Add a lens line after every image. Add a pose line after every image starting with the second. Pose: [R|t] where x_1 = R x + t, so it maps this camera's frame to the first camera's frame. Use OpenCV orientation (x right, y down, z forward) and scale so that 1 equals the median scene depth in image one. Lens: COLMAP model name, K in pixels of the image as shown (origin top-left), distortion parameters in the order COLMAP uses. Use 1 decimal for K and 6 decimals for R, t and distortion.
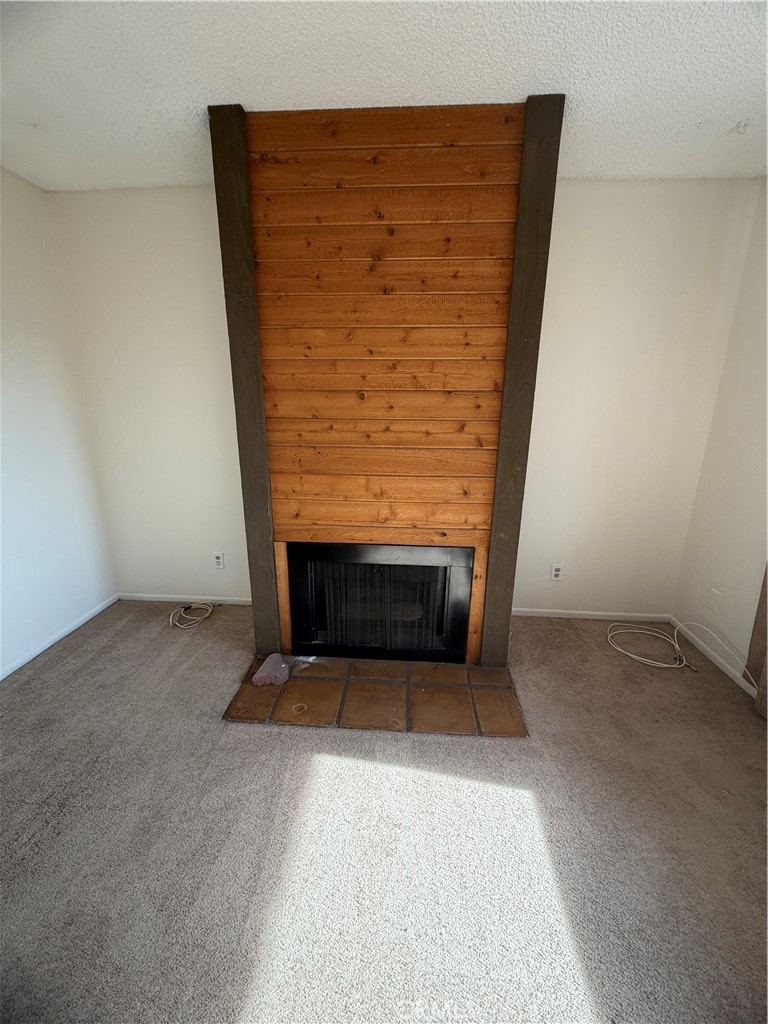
lens RADIAL K [[413.6, 0, 384.0], [0, 413.6, 512.0], [0, 0, 1]] dist [-0.001788, -0.000289]
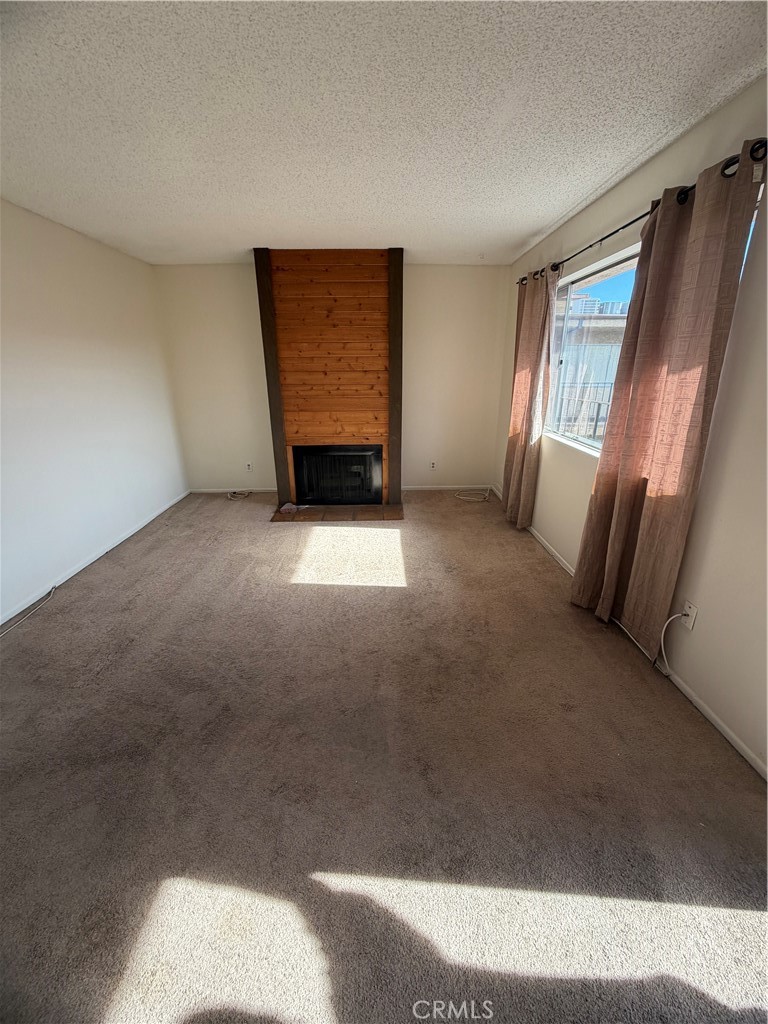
lens RADIAL K [[413.6, 0, 384.0], [0, 413.6, 512.0], [0, 0, 1]] dist [-0.001788, -0.000289]
pose [[0.995916, -0.043933, 0.078869, 0.048472], [0.038325, 0.996721, 0.071257, 0.302470], [-0.081741, -0.067943, 0.994335, -1.237948]]
